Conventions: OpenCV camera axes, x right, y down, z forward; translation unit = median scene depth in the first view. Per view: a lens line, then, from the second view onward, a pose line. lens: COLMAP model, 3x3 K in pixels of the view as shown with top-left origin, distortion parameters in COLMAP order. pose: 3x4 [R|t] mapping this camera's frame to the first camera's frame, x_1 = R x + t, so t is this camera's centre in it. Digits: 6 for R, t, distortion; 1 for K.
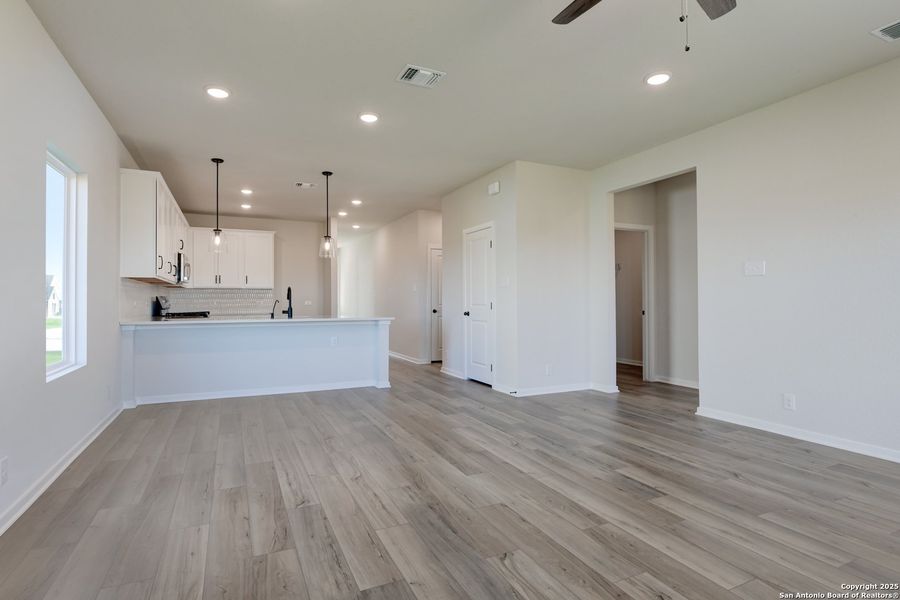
lens RADIAL K [[455.2, 0, 444.4], [0, 455.2, 297.3], [0, 0, 1]] dist [-0.003864, -0.001591]
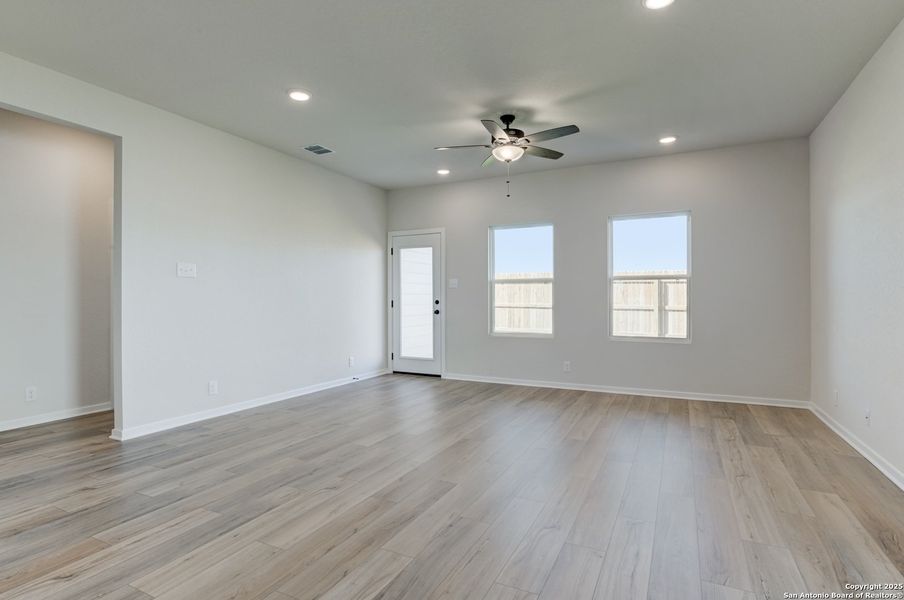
lens RADIAL K [[457.2, 0, 446.4], [0, 457.2, 297.3], [0, 0, 1]] dist [-0.003864, -0.001591]
pose [[-0.613734, 0.008968, 0.789462, -0.566541], [-0.002508, 0.999908, -0.013309, 0.011918], [-0.789509, -0.010149, -0.613655, 1.312151]]
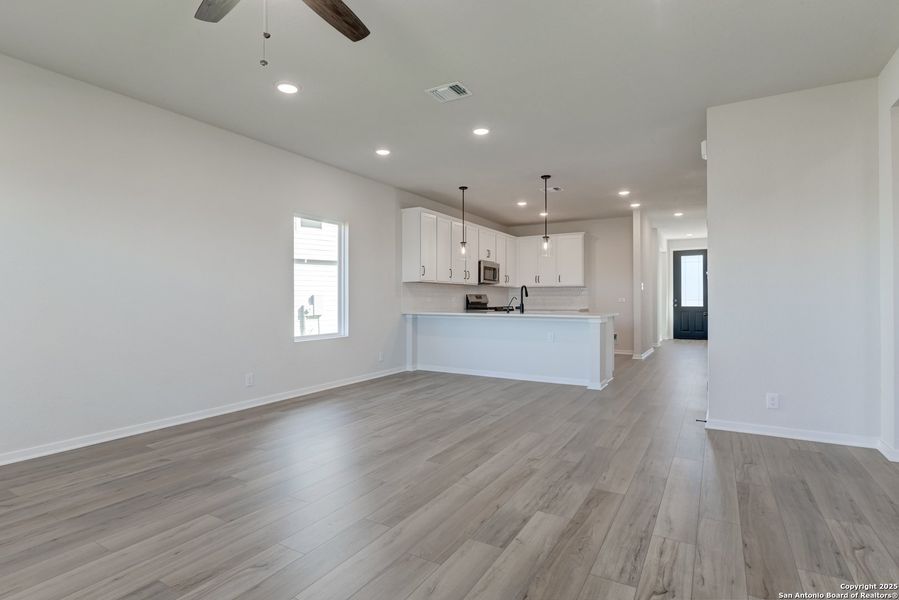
lens RADIAL K [[455.7, 0, 452.1], [0, 455.7, 295.9], [0, 0, 1]] dist [-0.000462, -0.000175]
pose [[0.573974, -0.001642, -0.818872, 0.793573], [0.005620, 0.999982, 0.001934, -0.000726], [0.818855, -0.005712, 0.573973, 0.352377]]
